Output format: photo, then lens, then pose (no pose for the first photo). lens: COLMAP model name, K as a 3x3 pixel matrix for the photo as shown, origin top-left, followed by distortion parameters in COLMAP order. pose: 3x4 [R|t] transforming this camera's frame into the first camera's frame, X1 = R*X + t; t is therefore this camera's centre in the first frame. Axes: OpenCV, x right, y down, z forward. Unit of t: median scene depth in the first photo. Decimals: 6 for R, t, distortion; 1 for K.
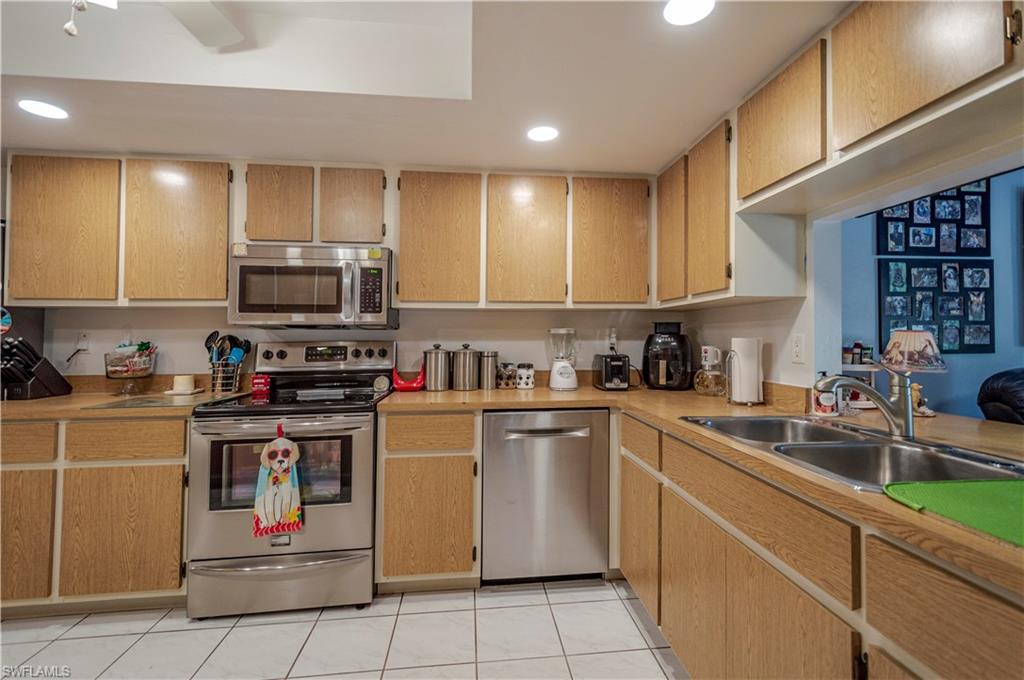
lens RADIAL K [[456.5, 0, 516.3], [0, 456.5, 327.6], [0, 0, 1]] dist [0.016402, -0.004110]
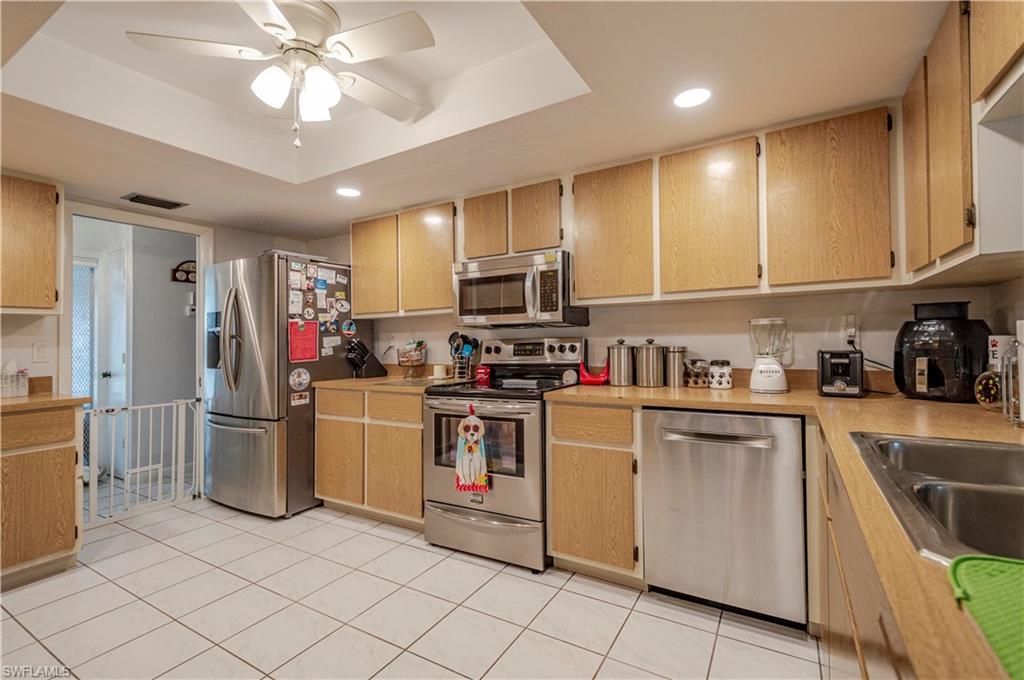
lens RADIAL K [[450.4, 0, 512.9], [0, 450.4, 332.0], [0, 0, 1]] dist [0.012753, -0.000267]
pose [[0.801703, -0.025026, -0.597199, 0.255470], [0.029919, 0.999551, -0.001722, 0.016251], [0.596974, -0.016487, 0.802091, 0.075562]]
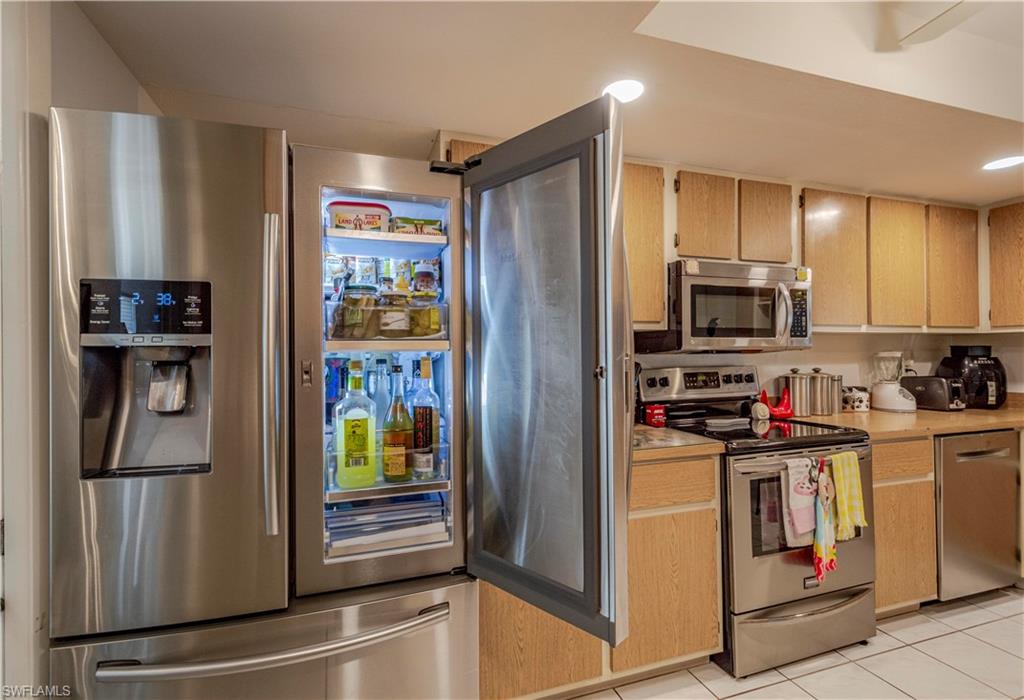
lens RADIAL K [[463.6, 0, 508.6], [0, 463.6, 355.4], [0, 0, 1]] dist [0.015851, -0.000108]
pose [[0.977233, -0.005332, 0.212102, -1.104000], [0.000826, 0.999772, 0.021326, -0.015461], [-0.212167, -0.020665, 0.977015, 0.177266]]
